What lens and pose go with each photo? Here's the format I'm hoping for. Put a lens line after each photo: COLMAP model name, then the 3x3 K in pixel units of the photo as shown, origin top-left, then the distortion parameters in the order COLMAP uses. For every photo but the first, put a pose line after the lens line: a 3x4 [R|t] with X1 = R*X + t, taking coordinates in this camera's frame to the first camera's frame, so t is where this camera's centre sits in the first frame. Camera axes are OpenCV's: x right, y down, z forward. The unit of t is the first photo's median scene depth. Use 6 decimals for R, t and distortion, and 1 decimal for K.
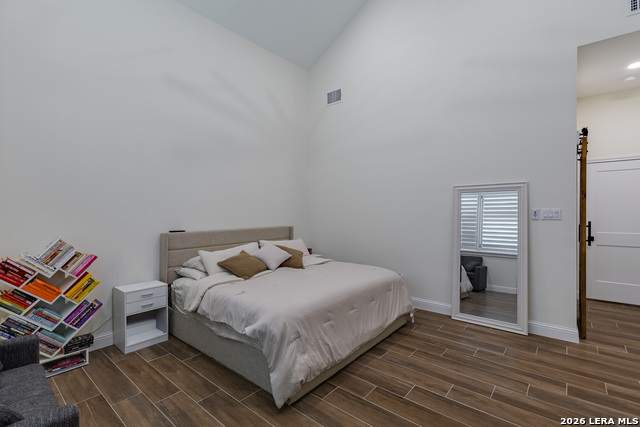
lens RADIAL K [[294.3, 0, 319.2], [0, 294.3, 213.6], [0, 0, 1]] dist [0.010350, -0.002834]
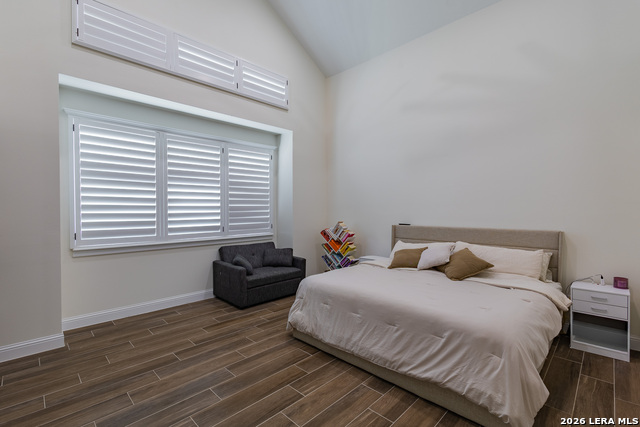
lens RADIAL K [[294.3, 0, 321.8], [0, 294.3, 212.2], [0, 0, 1]] dist [0.010350, -0.002834]
pose [[-0.087928, 0.014411, -0.996023, 1.141318], [0.002660, 0.999895, 0.014232, -0.016170], [0.996123, -0.001398, -0.087957, 1.040470]]
